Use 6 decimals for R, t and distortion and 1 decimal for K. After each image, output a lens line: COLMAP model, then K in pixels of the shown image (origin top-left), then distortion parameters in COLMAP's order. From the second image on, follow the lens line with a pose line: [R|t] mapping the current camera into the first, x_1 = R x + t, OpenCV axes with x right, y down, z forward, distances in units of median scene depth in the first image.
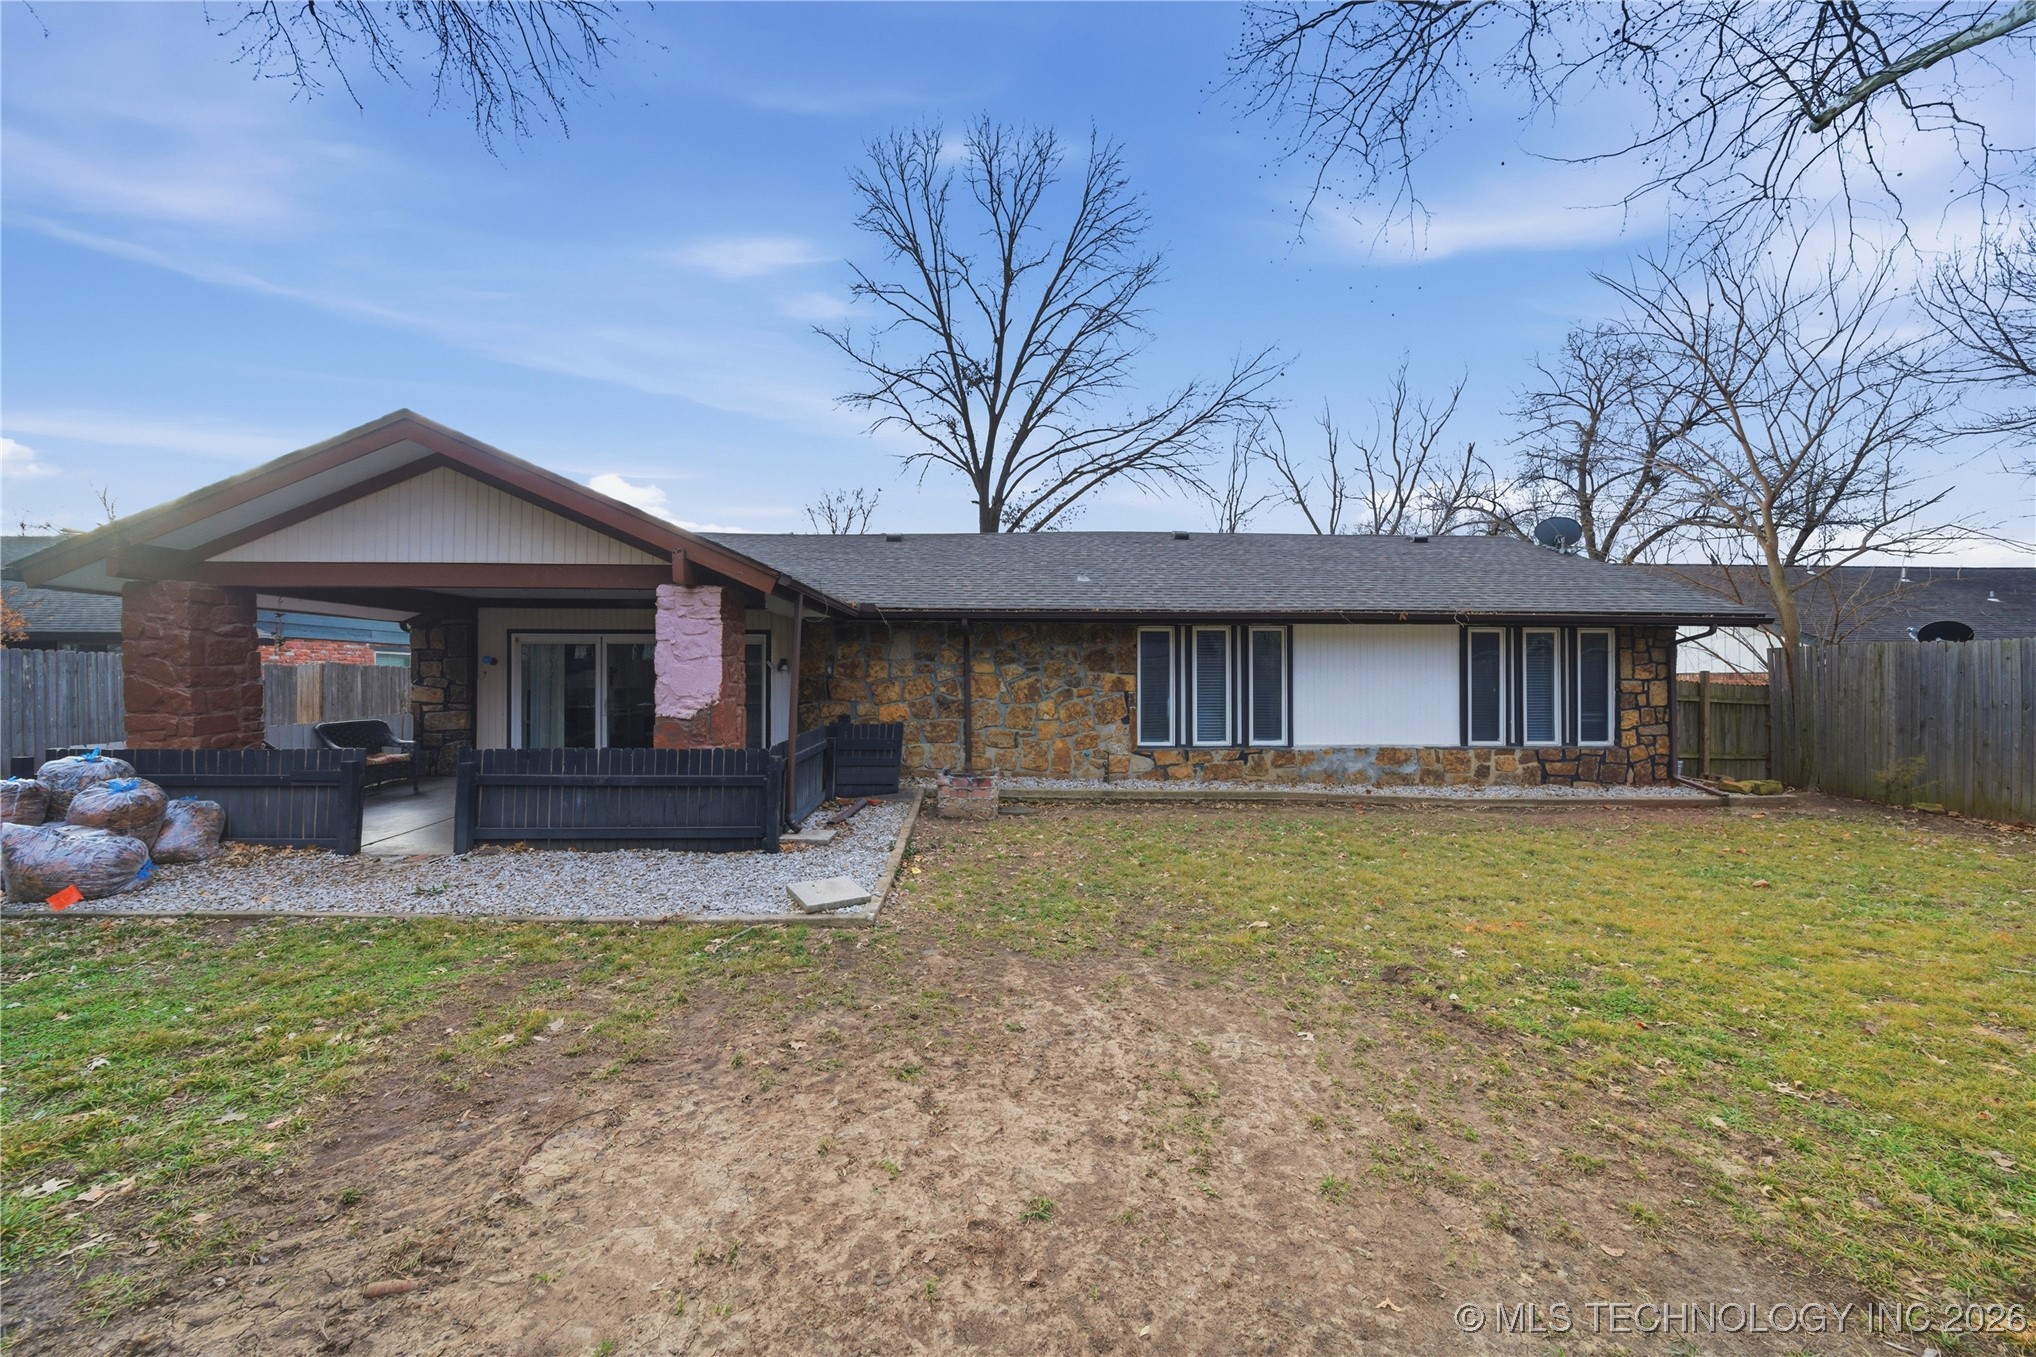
lens RADIAL K [[722.2, 0, 1018.4], [0, 722.2, 670.1], [0, 0, 1]] dist [-0.000001, -0.001342]
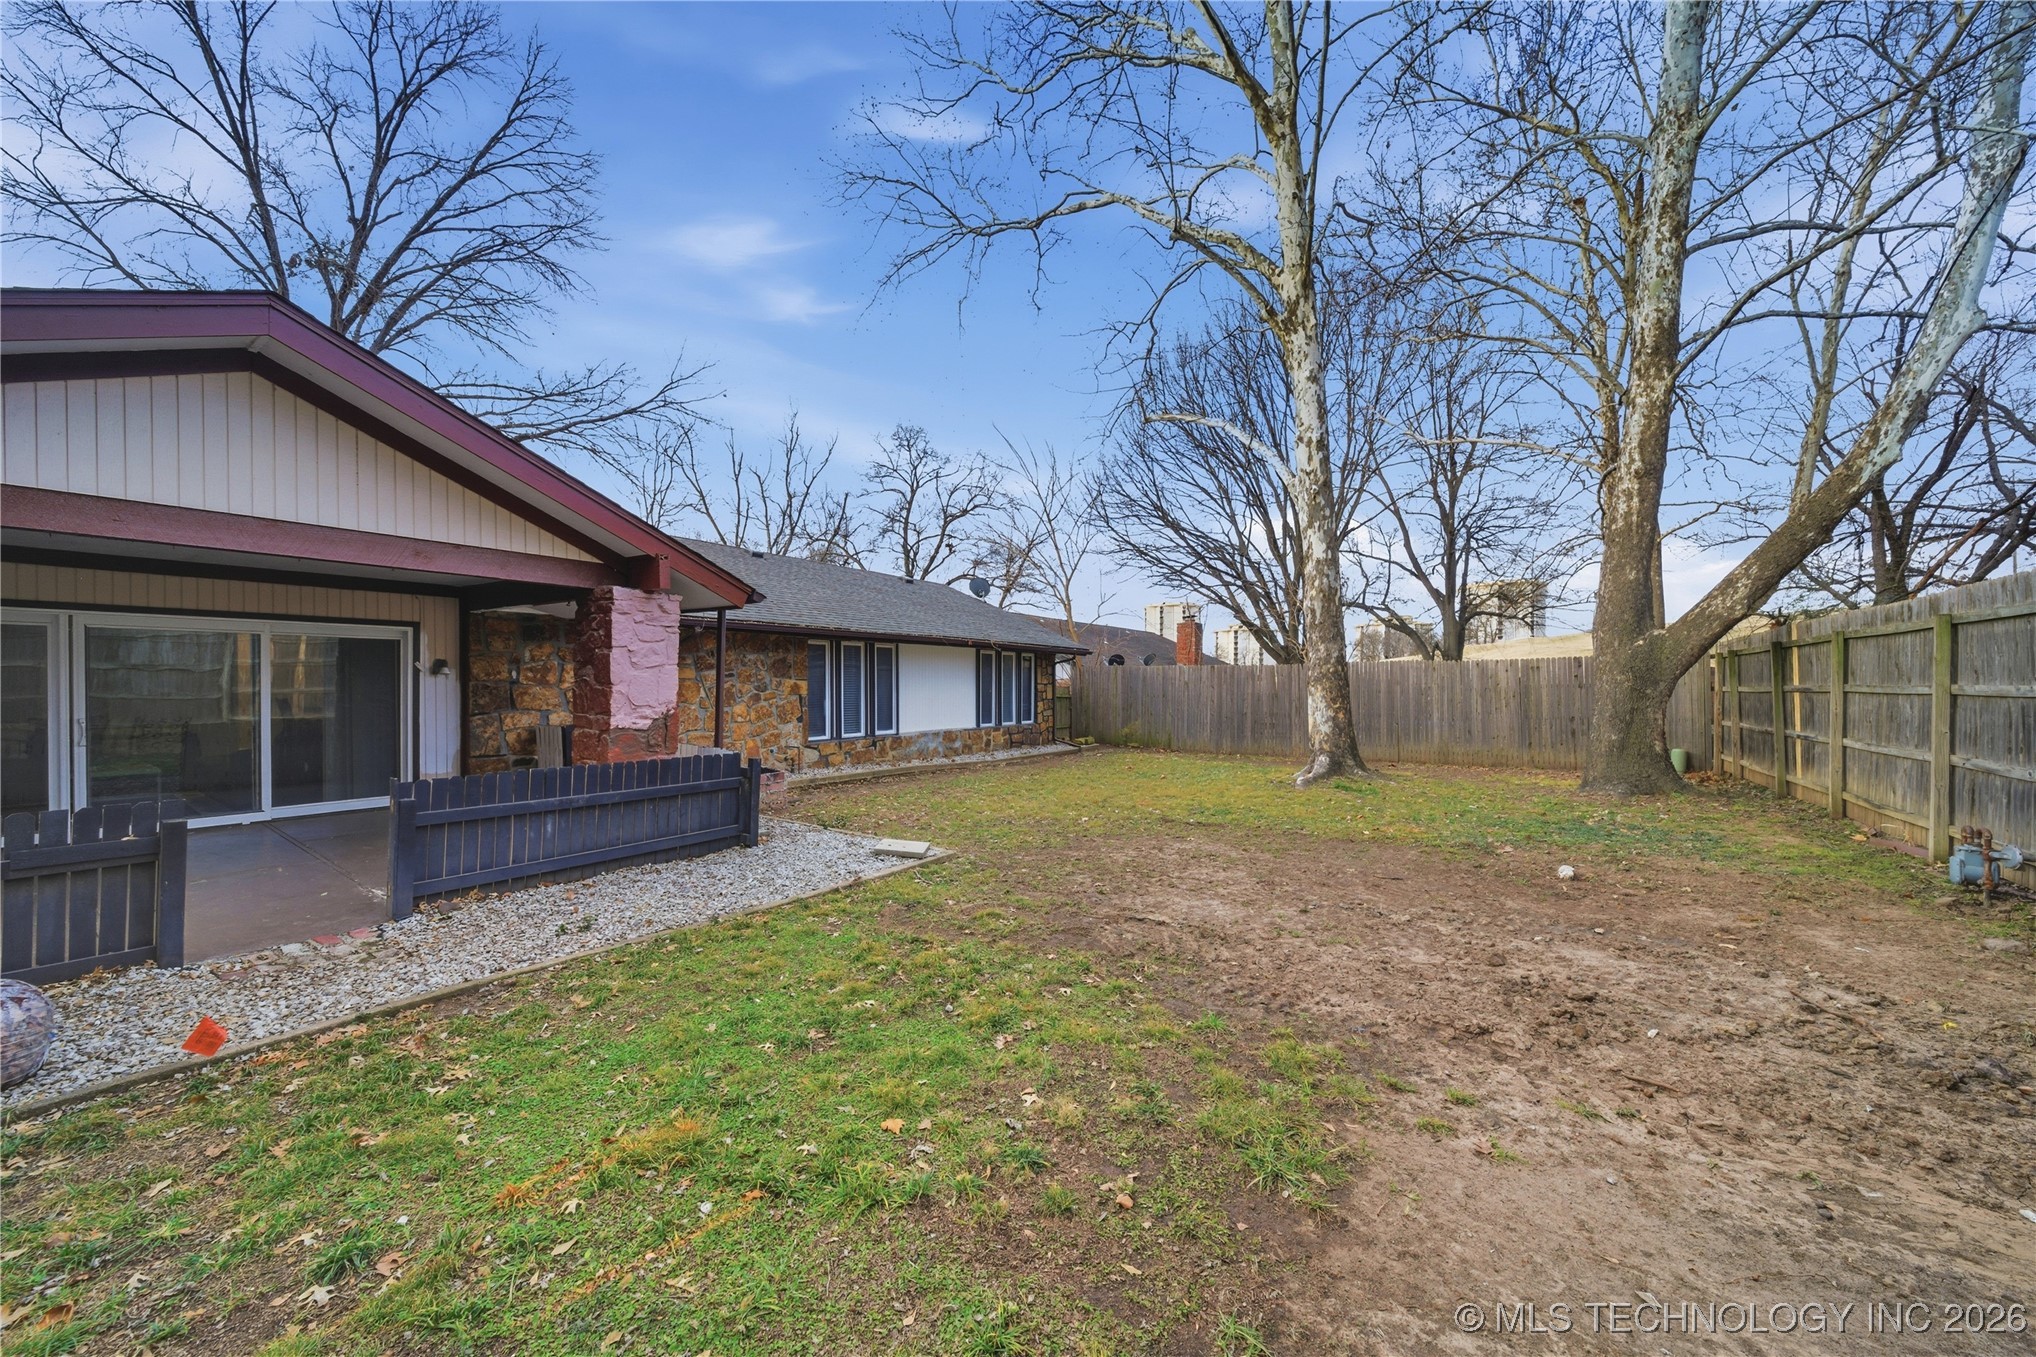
lens RADIAL K [[722.2, 0, 1023.1], [0, 722.2, 689.4], [0, 0, 1]] dist [-0.000001, -0.001342]
pose [[0.590988, -0.006673, 0.806653, -0.578931], [-0.014133, 0.999727, 0.018624, -0.006316], [-0.806557, -0.022407, 0.590732, 0.016589]]
